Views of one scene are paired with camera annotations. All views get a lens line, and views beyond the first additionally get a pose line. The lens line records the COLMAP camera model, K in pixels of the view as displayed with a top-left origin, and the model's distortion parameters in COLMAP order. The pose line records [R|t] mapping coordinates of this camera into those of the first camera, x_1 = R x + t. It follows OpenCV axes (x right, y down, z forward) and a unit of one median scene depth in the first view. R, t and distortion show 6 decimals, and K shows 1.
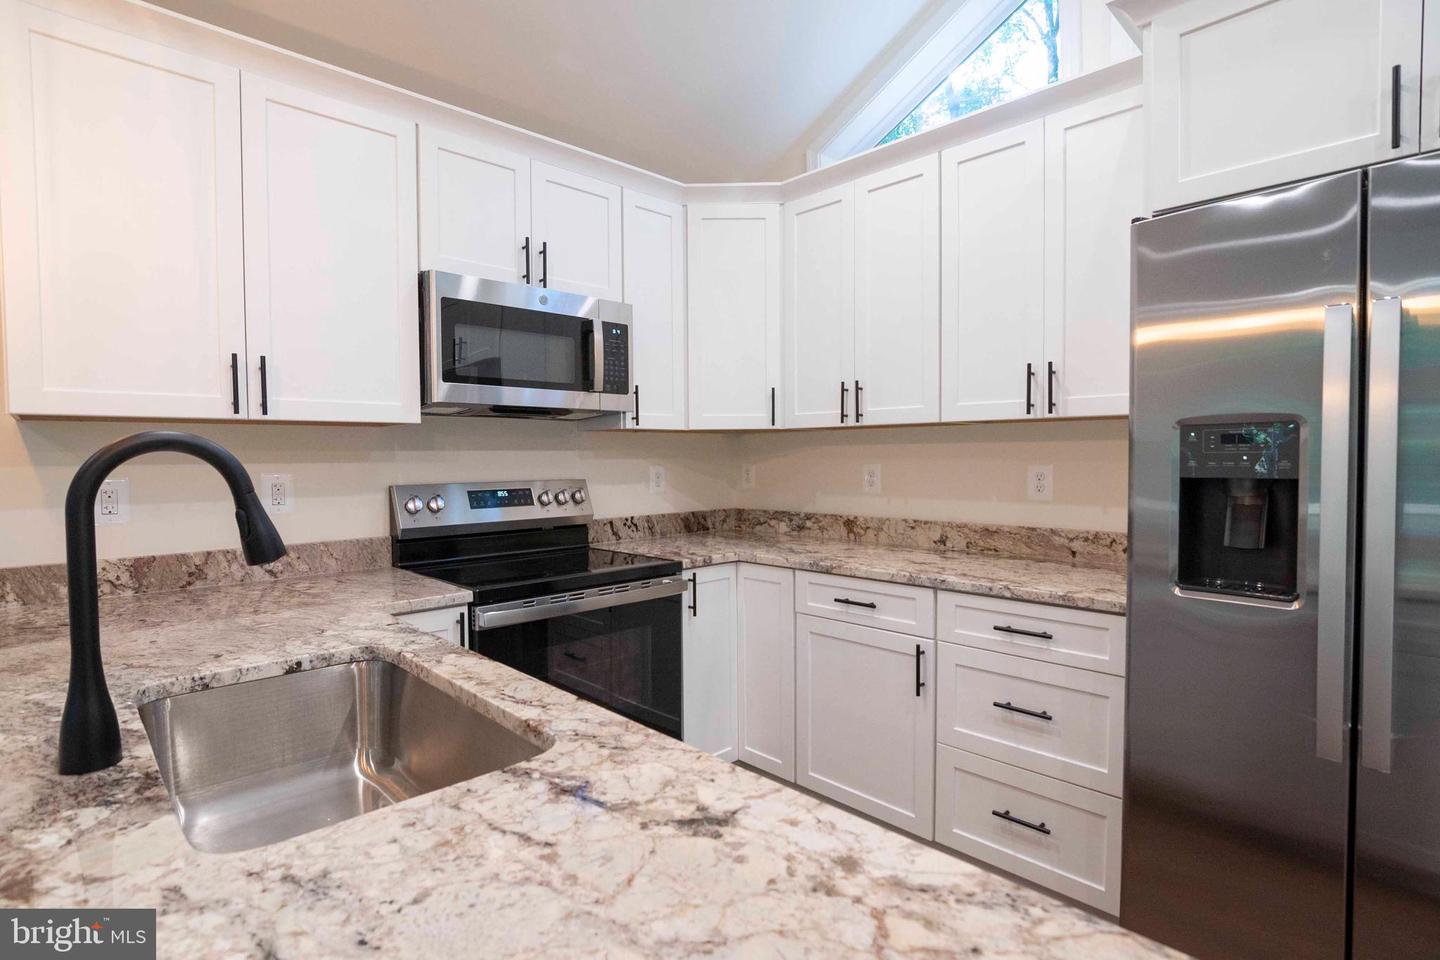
lens RADIAL K [[719.5, 0, 712.6], [0, 719.5, 482.9], [0, 0, 1]] dist [-0.006873, 0.001064]
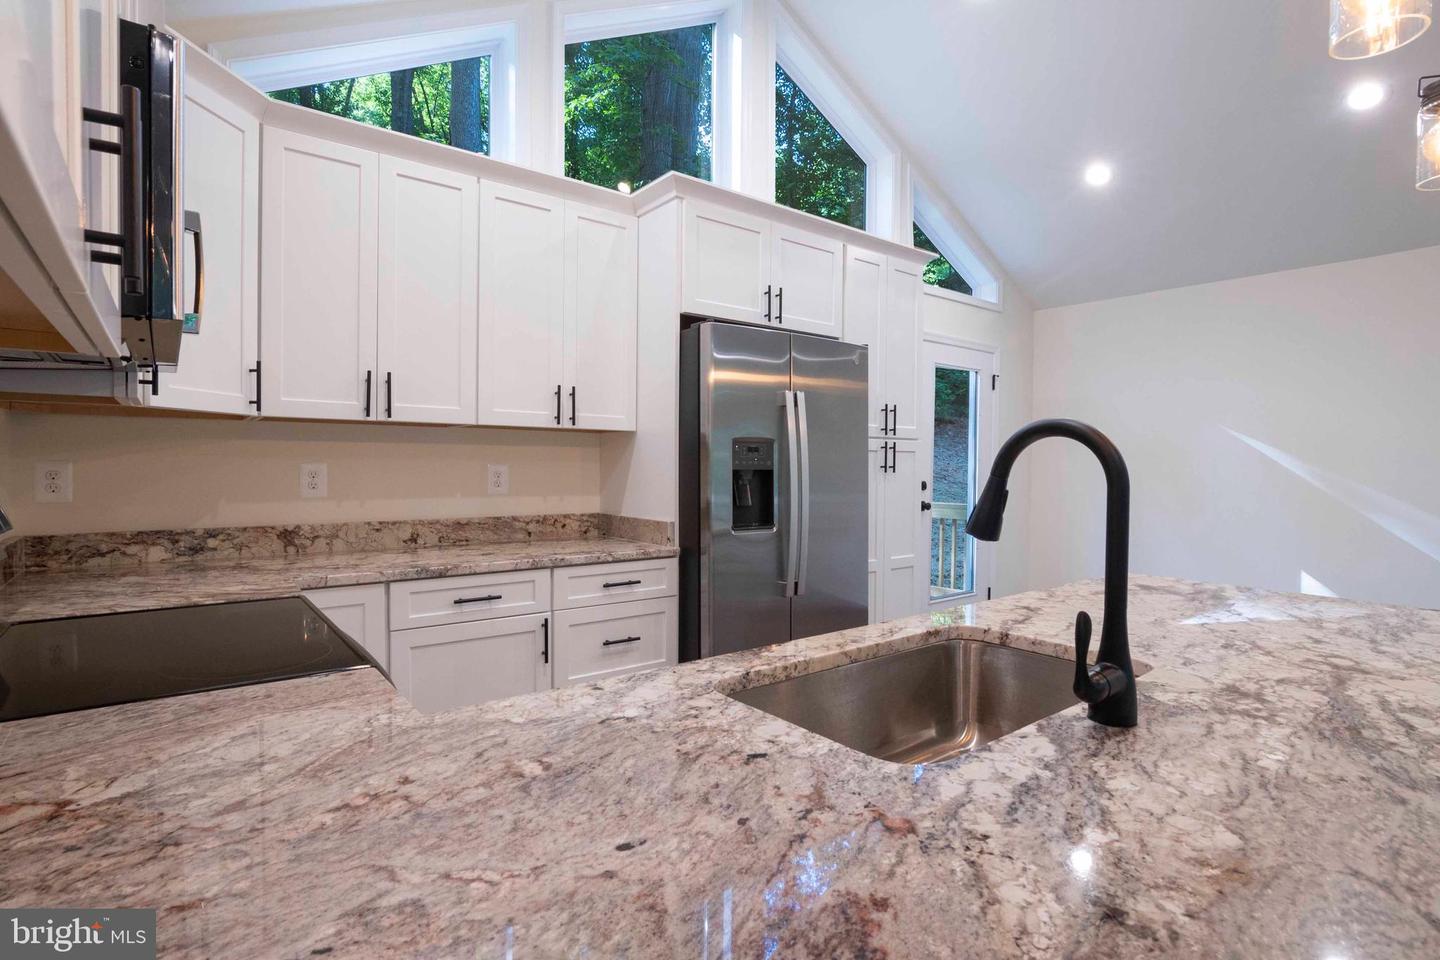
lens RADIAL K [[719.5, 0, 712.6], [0, 719.5, 482.9], [0, 0, 1]] dist [-0.006873, 0.001064]
pose [[0.105348, -0.018984, 0.994254, -0.718887], [0.028986, 0.999452, 0.016012, -0.003235], [-0.994013, 0.027133, 0.105840, 0.523303]]
